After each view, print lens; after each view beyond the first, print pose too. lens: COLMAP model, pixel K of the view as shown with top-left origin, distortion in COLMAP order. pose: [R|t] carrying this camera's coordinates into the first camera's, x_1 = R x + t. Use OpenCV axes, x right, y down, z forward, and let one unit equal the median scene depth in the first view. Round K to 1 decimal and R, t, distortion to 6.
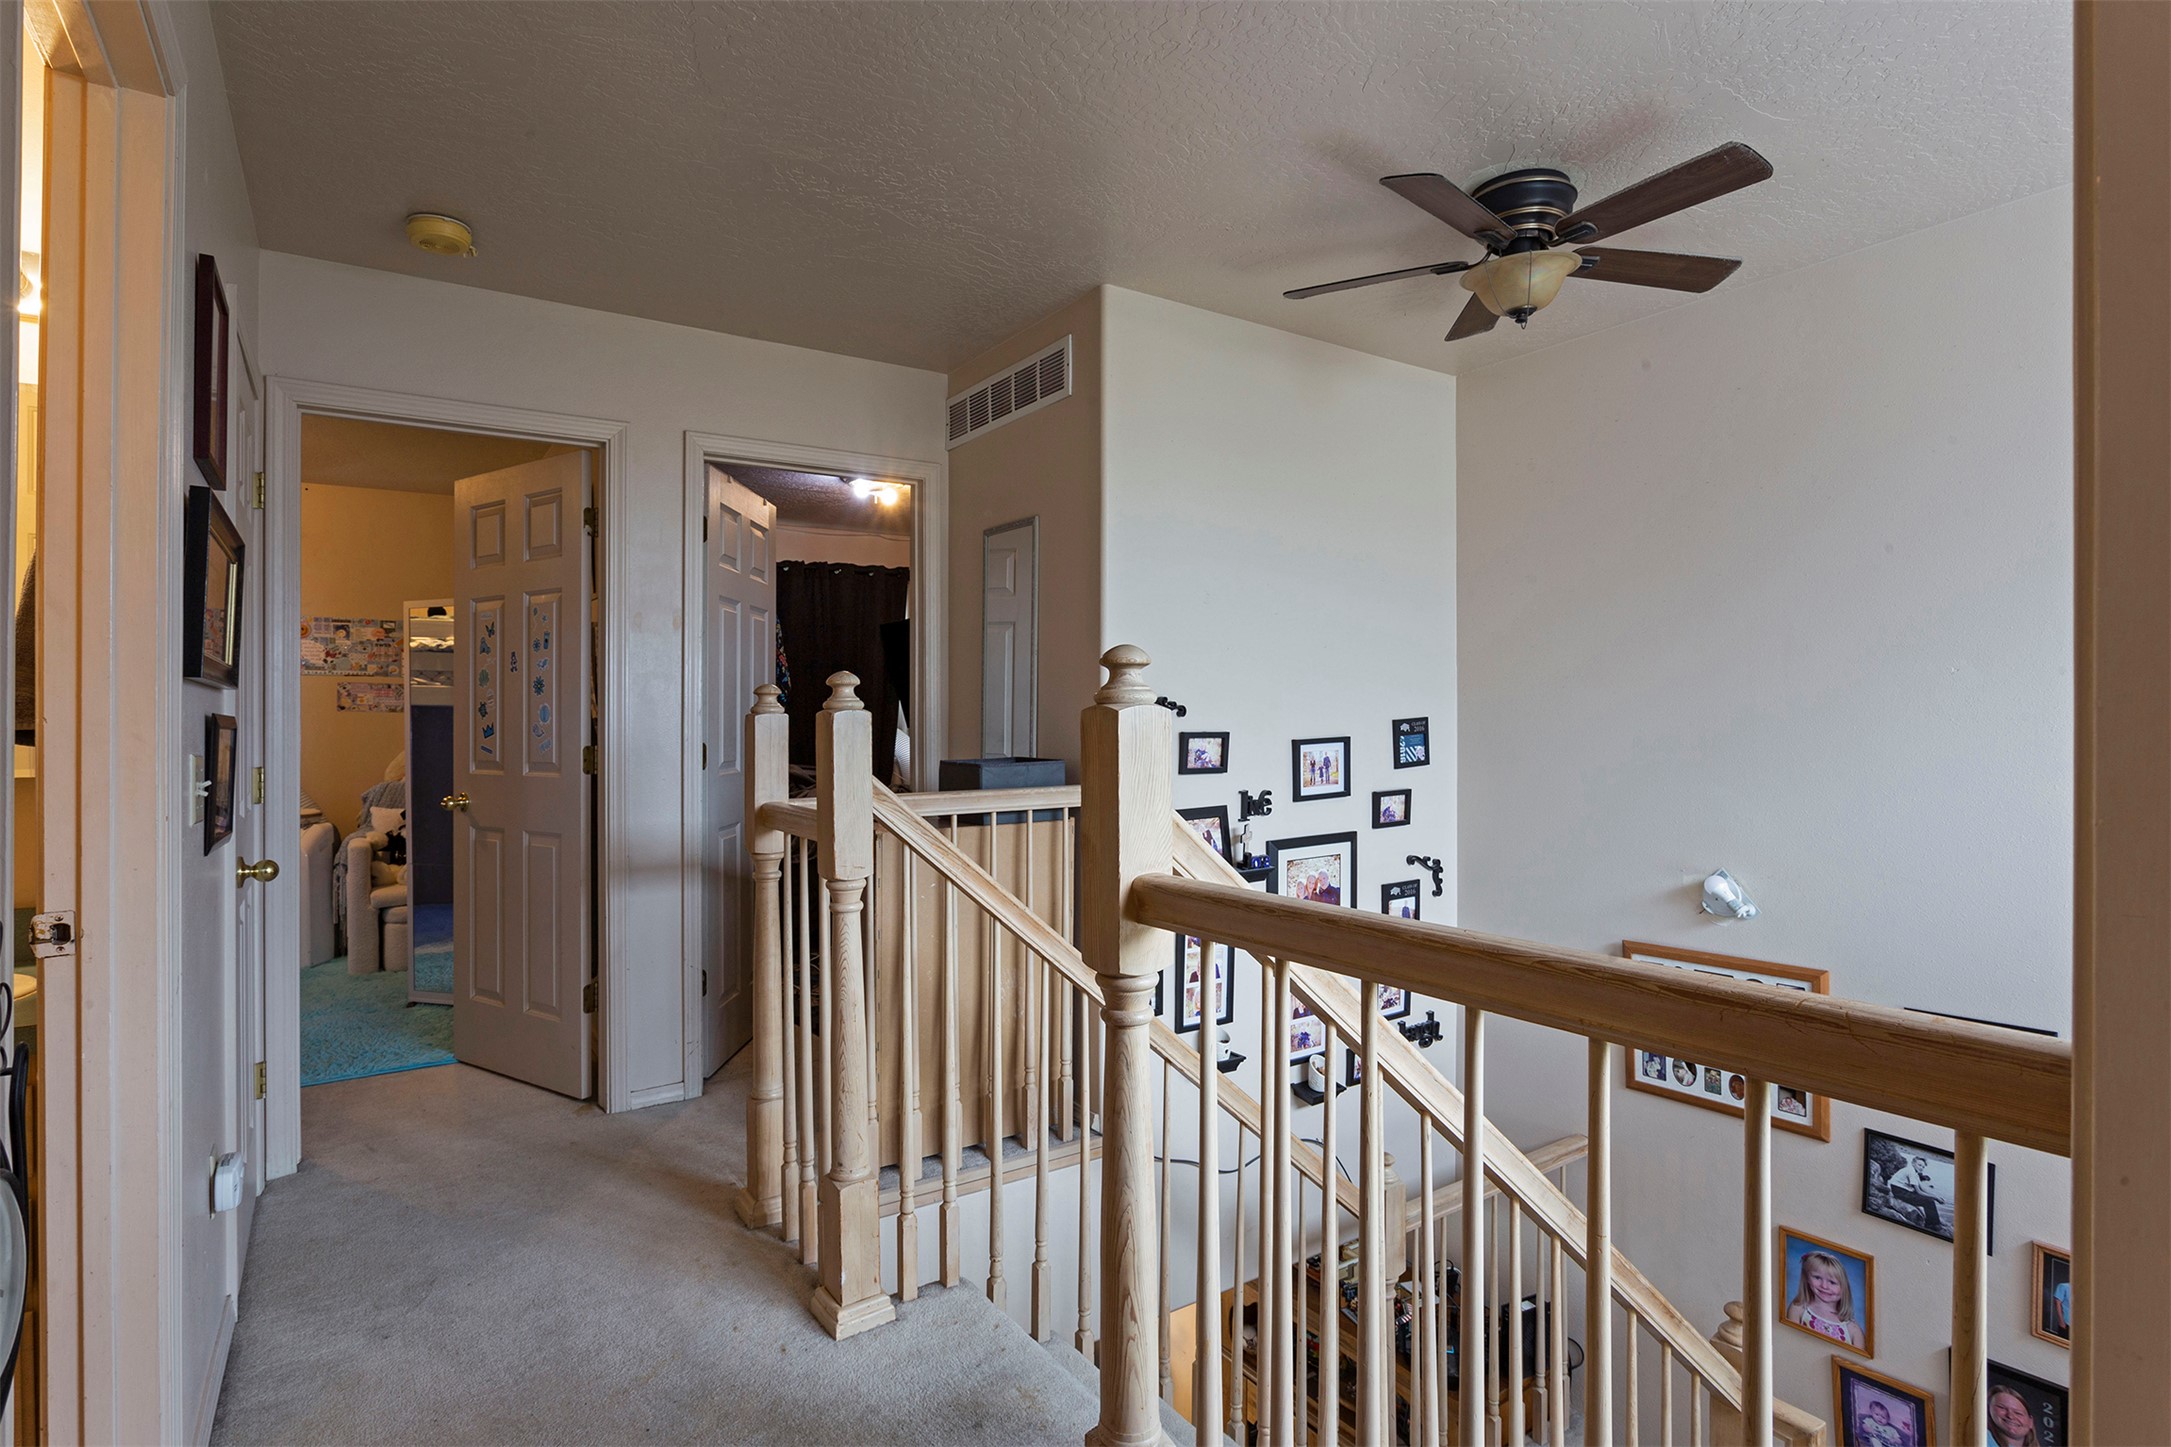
lens RADIAL K [[1073.5, 0, 1072.7], [0, 1073.5, 709.9], [0, 0, 1]] dist [-0.012052, 0.000112]
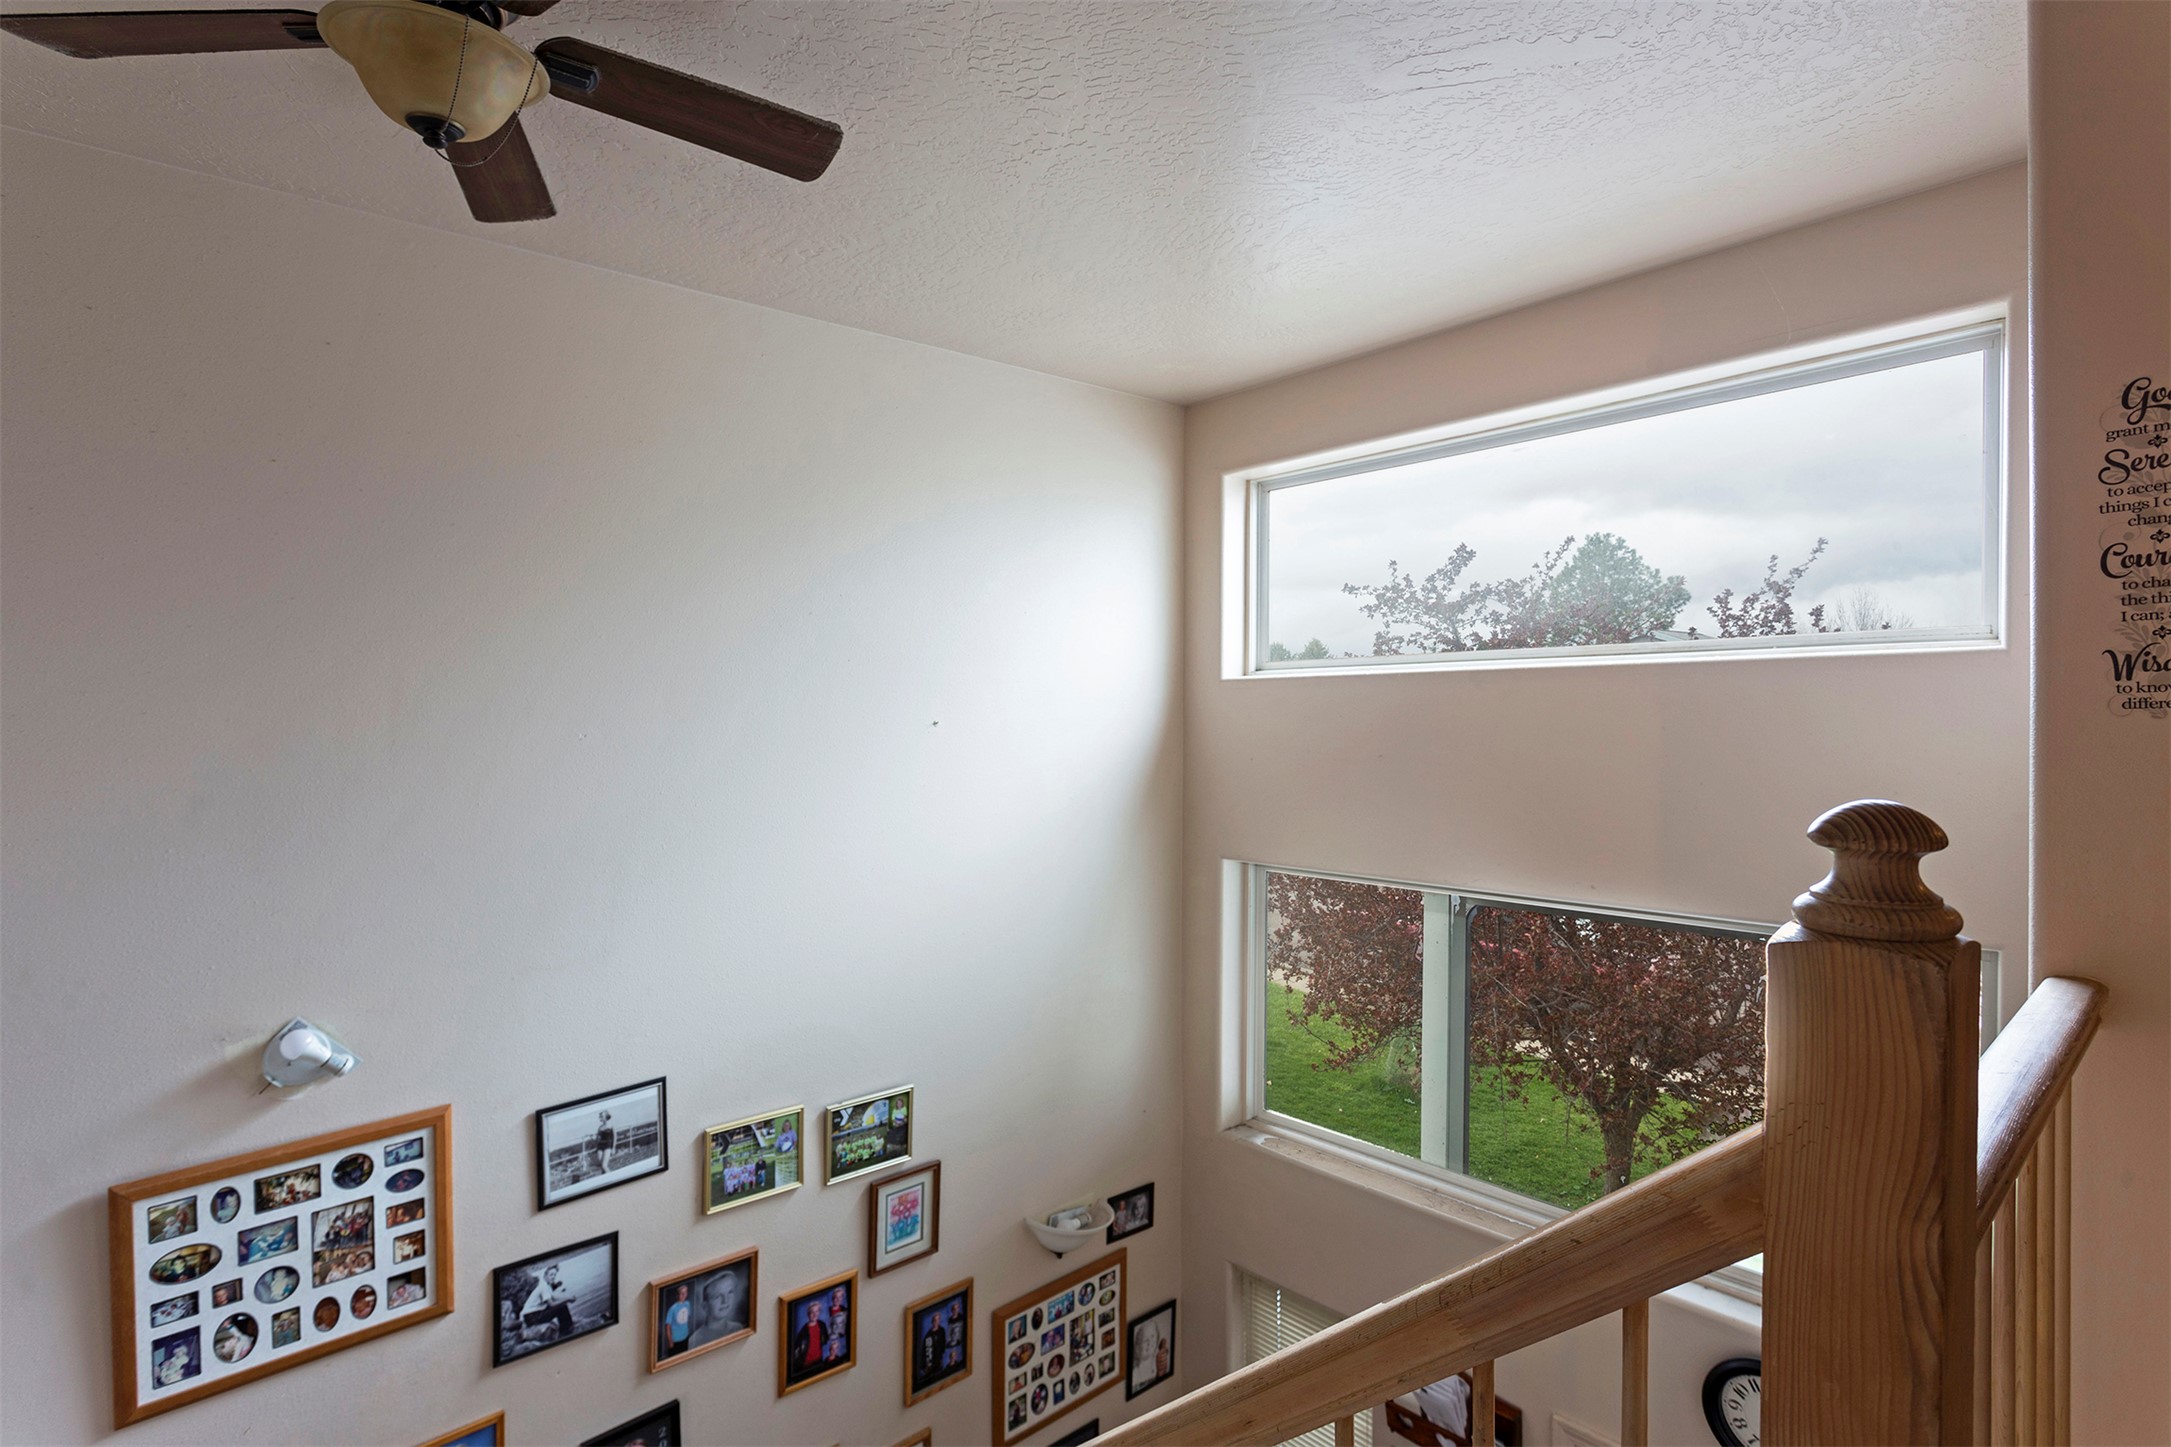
lens RADIAL K [[1073.5, 0, 1085.7], [0, 1073.5, 711.6], [0, 0, 1]] dist [-0.012052, 0.000112]
pose [[-0.132929, -0.004011, 0.991118, -0.167596], [0.014368, 0.999879, 0.005974, -0.053706], [-0.991021, 0.015035, -0.132855, 0.642585]]
